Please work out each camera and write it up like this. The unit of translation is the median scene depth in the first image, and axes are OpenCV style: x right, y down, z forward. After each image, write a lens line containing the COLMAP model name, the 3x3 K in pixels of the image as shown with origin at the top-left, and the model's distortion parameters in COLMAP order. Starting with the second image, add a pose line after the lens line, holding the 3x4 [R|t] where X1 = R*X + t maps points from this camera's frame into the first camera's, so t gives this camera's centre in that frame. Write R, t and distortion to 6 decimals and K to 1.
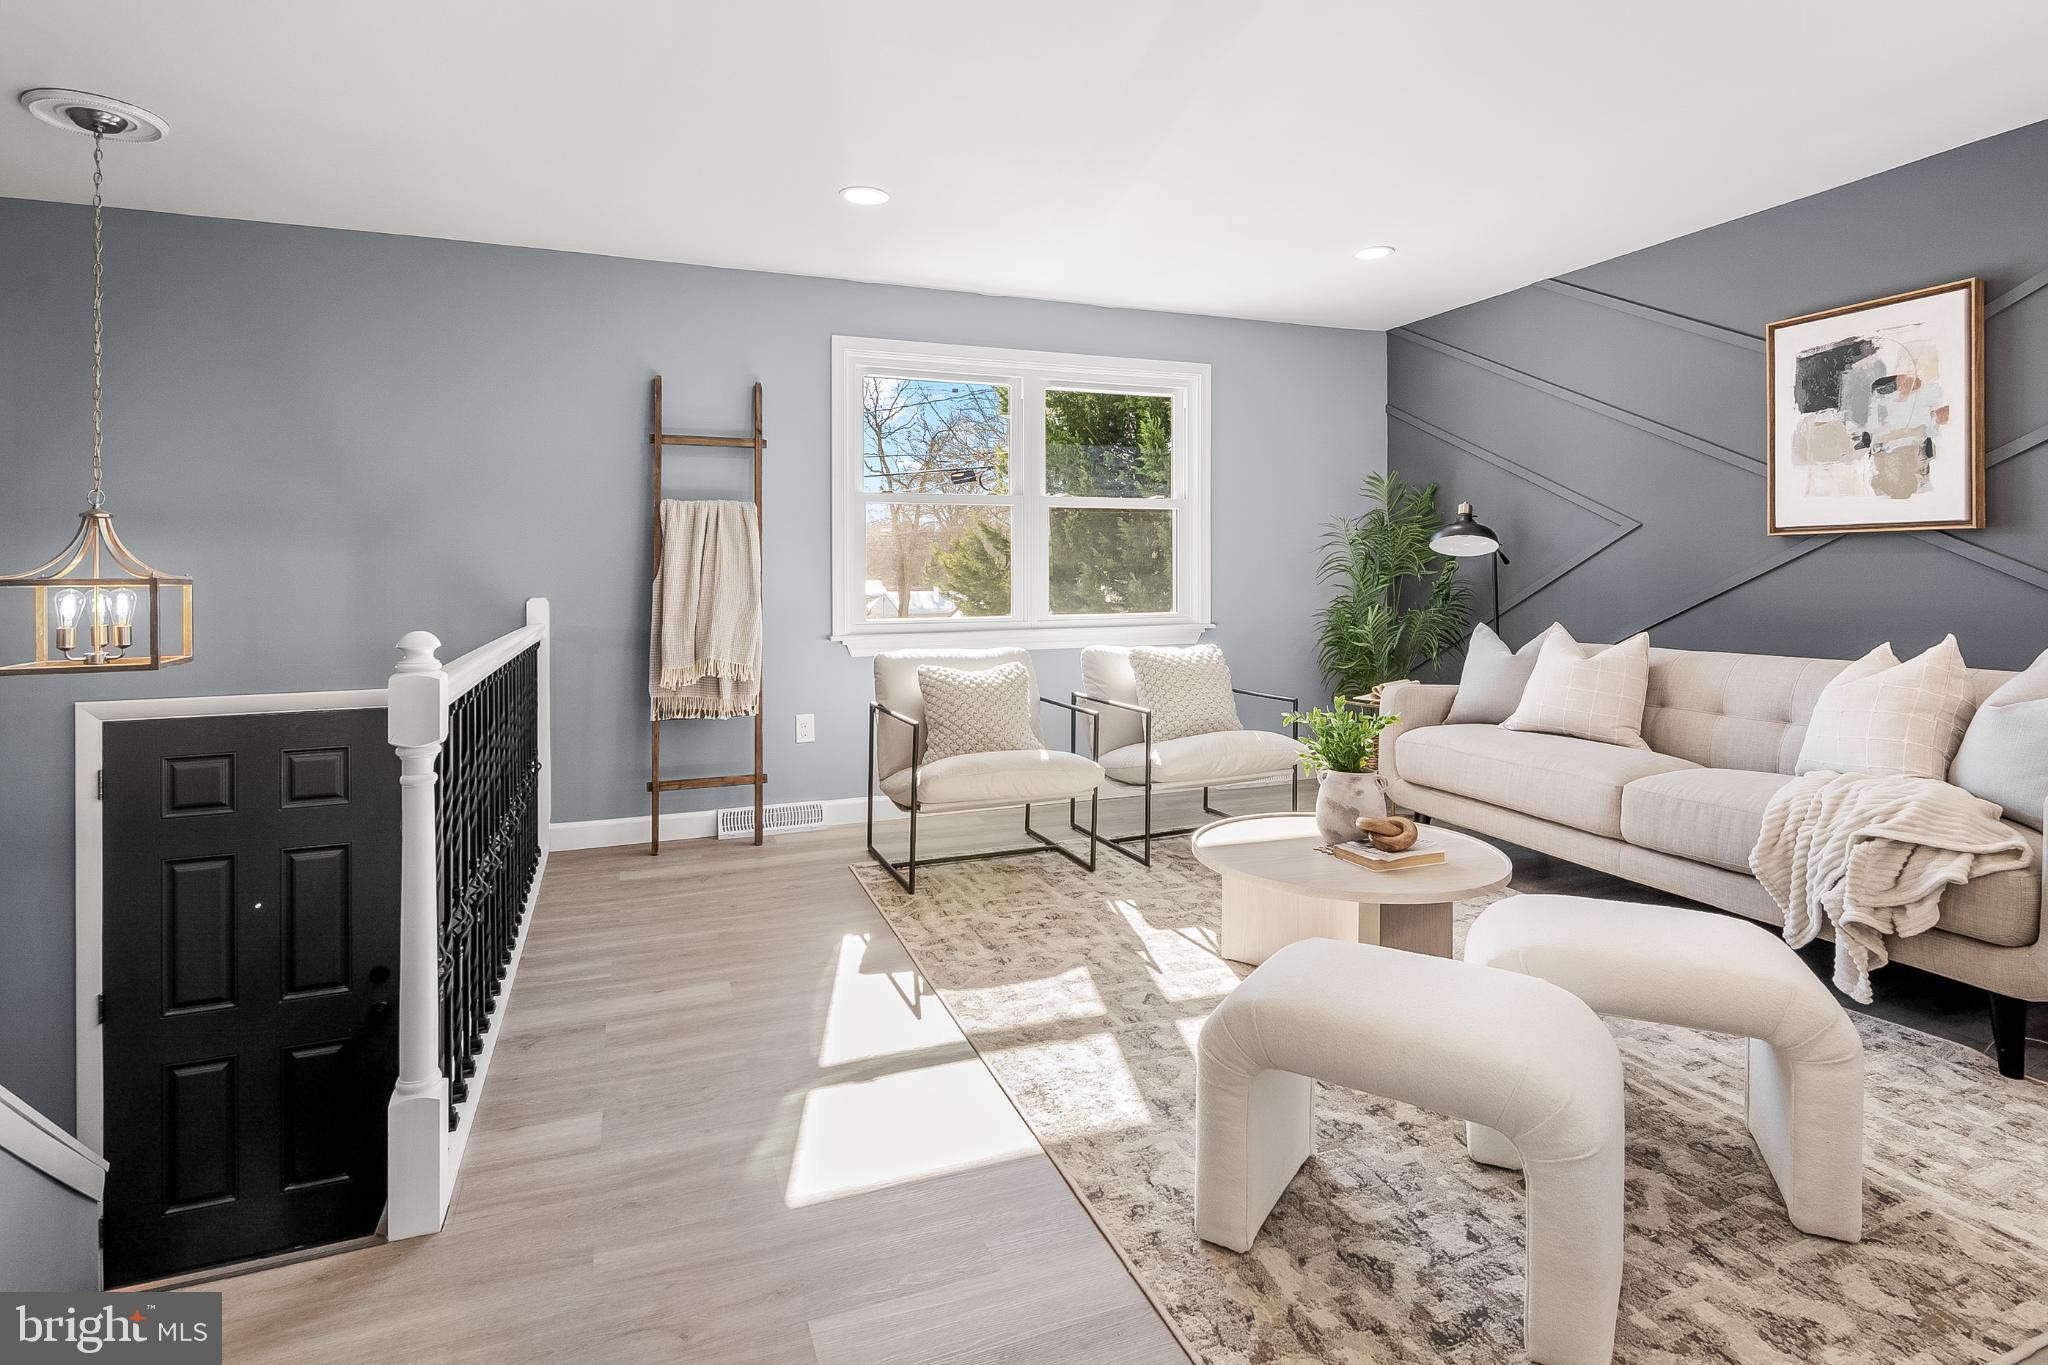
lens RADIAL K [[1018.1, 0, 1020.5], [0, 1018.1, 577.9], [0, 0, 1]] dist [-0.001454, -0.002299]
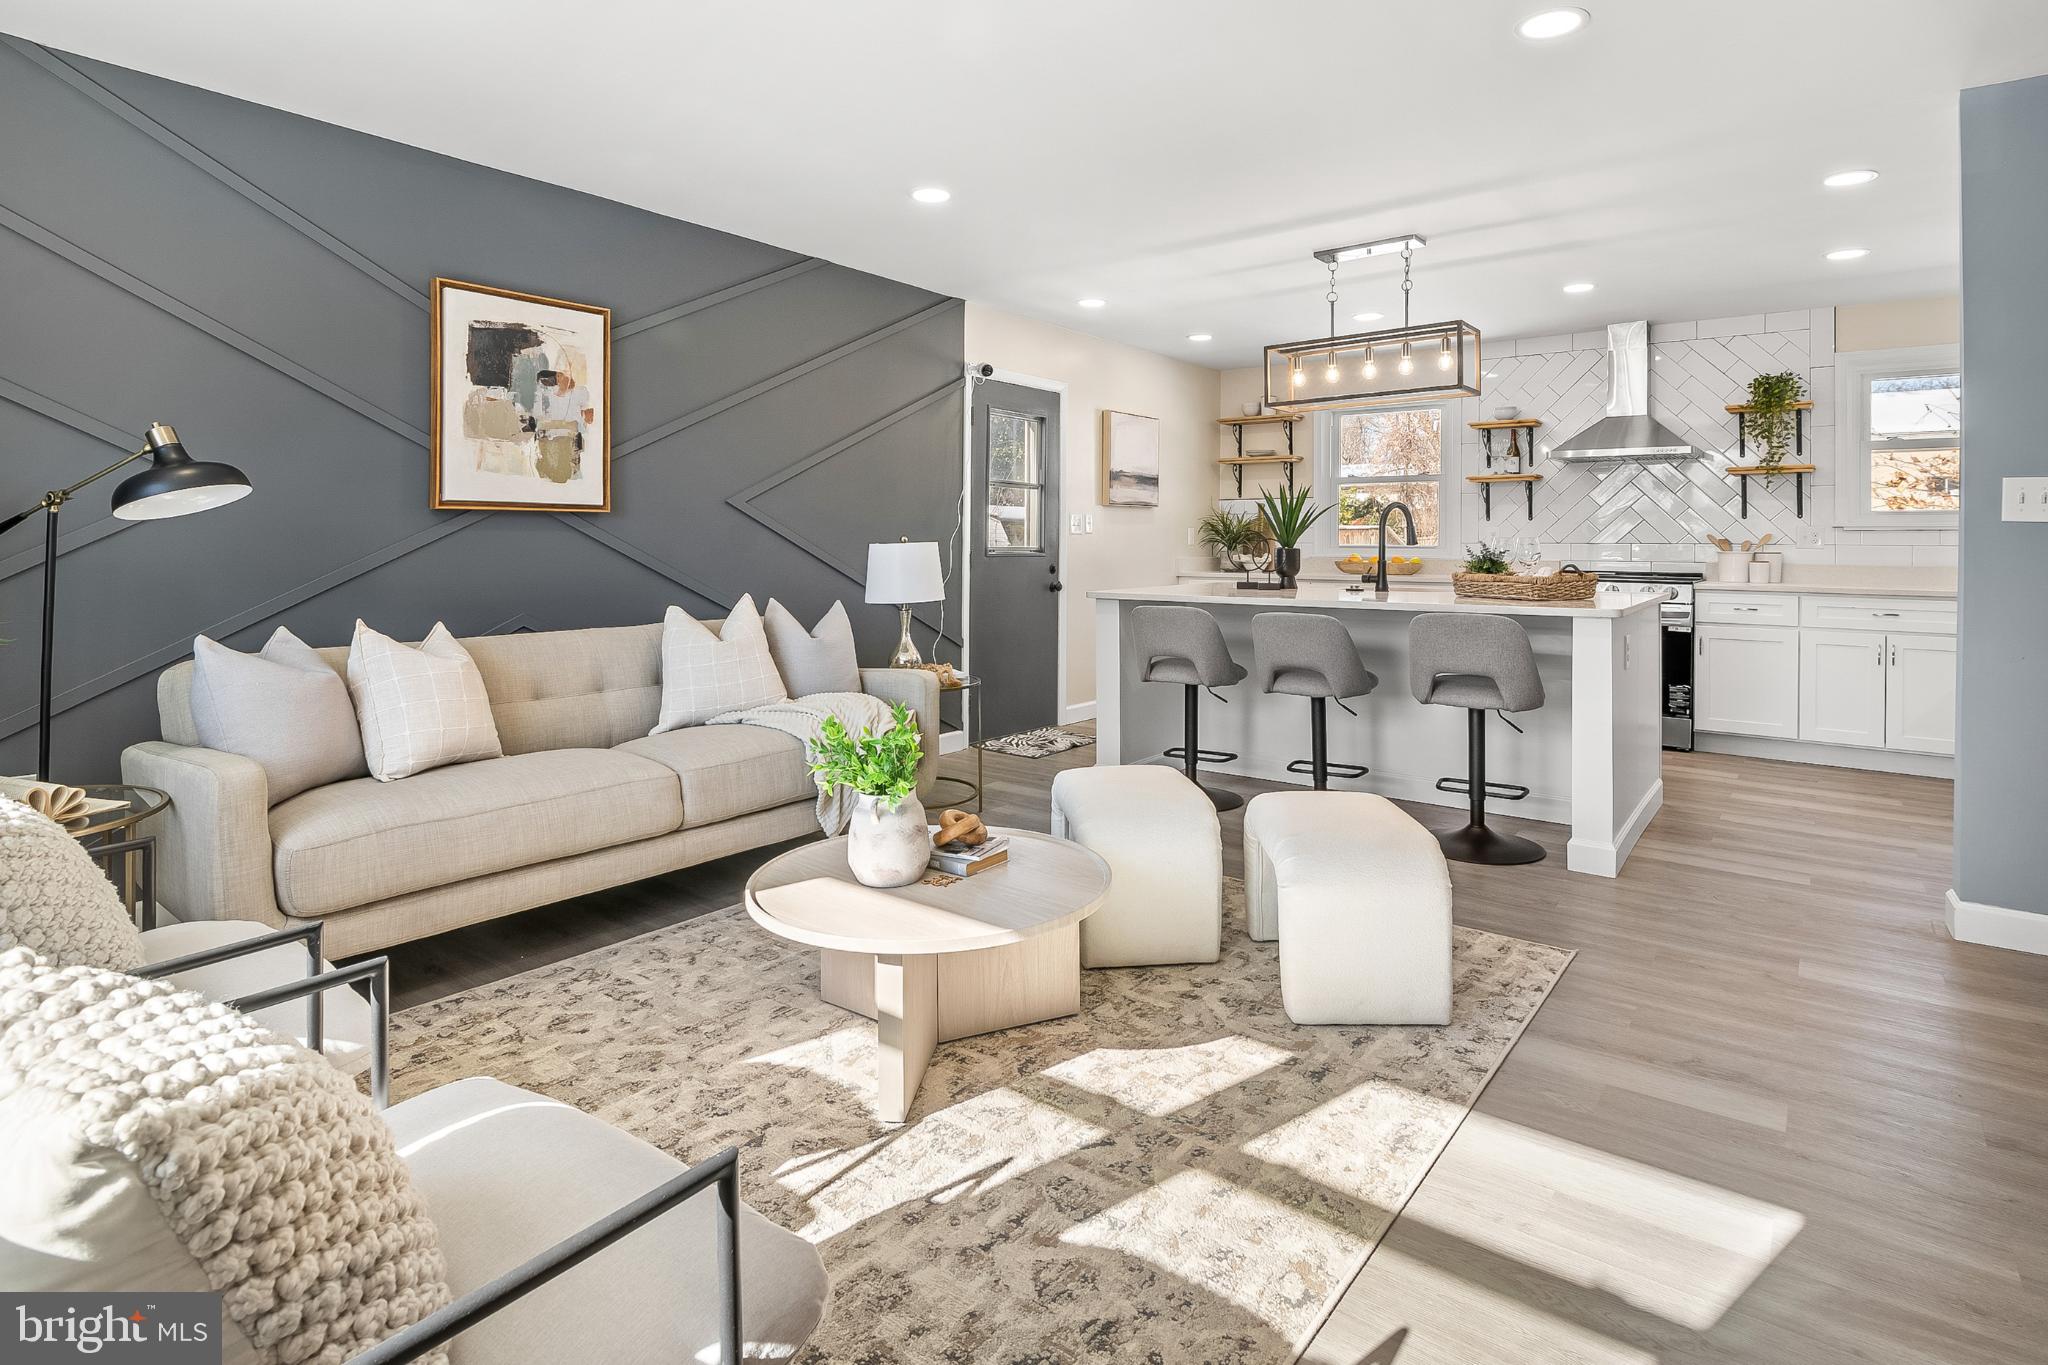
lens RADIAL K [[1018.1, 0, 1037.8], [0, 1018.1, 560.6], [0, 0, 1]] dist [-0.001454, -0.002299]
pose [[-0.509288, -0.008524, 0.860554, -0.367329], [0.006651, 0.999882, 0.013840, -0.003820], [-0.860570, 0.012772, -0.509171, 1.104720]]
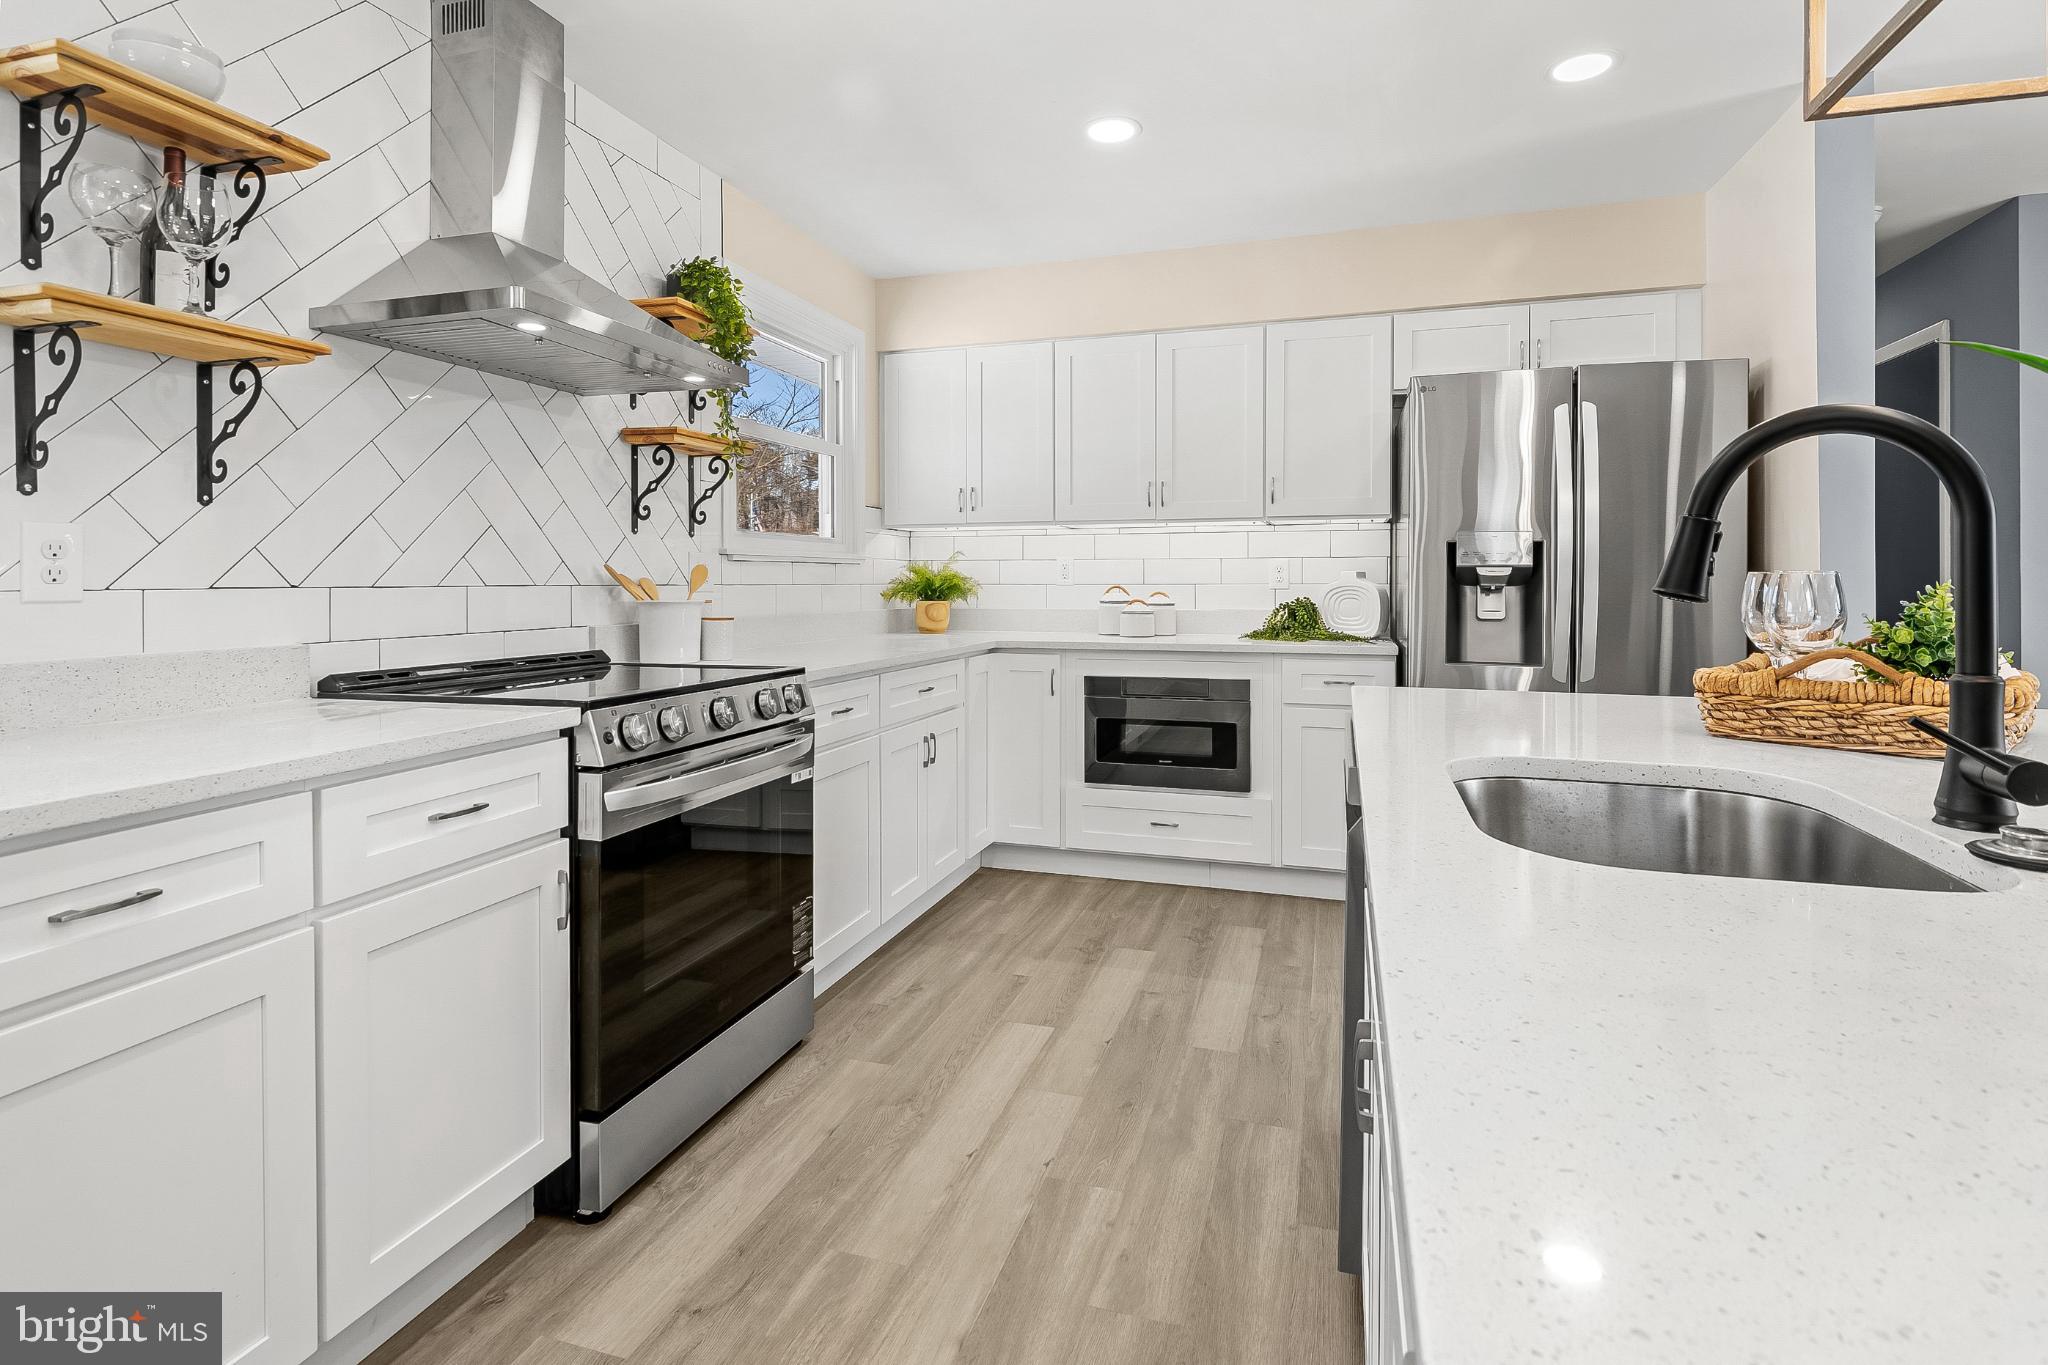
lens RADIAL K [[1018.1, 0, 1027.5], [0, 1018.1, 583.2], [0, 0, 1]] dist [-0.001454, -0.002299]
pose [[-0.625121, 0.011041, -0.780450, 0.977291], [0.000042, 0.999900, 0.014112, -0.013388], [0.780528, 0.008789, -0.625059, -0.023607]]
